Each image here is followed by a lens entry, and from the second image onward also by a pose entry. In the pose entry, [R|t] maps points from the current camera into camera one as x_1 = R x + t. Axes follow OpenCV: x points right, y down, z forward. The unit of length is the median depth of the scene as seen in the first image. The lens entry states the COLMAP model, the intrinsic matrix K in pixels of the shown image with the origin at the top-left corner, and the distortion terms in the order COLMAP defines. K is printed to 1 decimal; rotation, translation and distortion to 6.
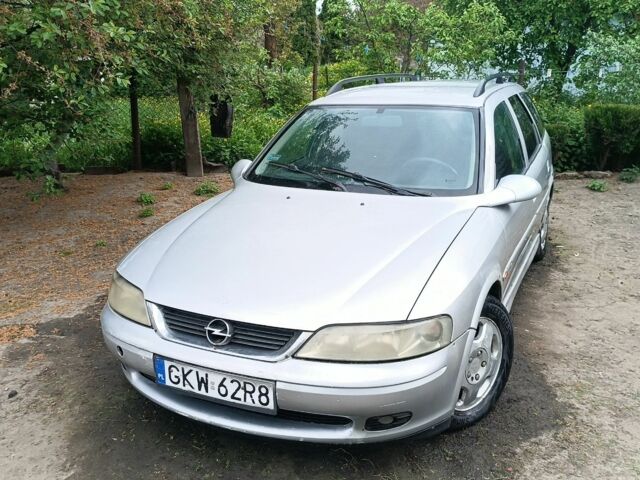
lens RADIAL K [[608.6, 0, 320.0], [0, 608.6, 240.0], [0, 0, 1]] dist [0.132936, -0.303971]
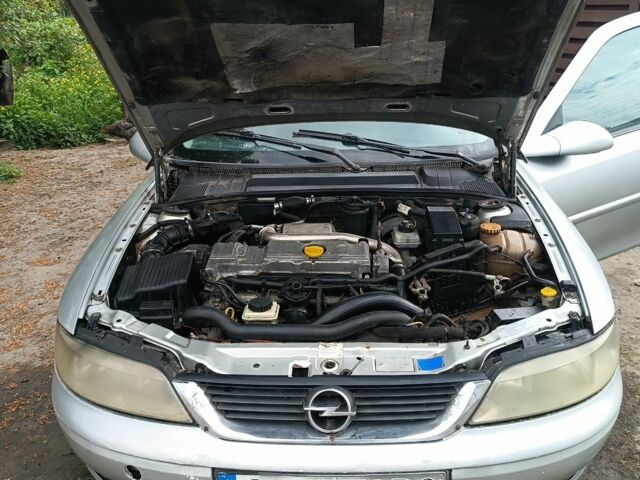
lens RADIAL K [[608.6, 0, 320.0], [0, 608.6, 240.0], [0, 0, 1]] dist [0.132936, -0.303971]
pose [[0.919134, -0.149571, 0.364446, -0.370777], [0.124092, 0.987950, 0.092500, -0.076457], [-0.373890, -0.039795, 0.926619, 0.435408]]
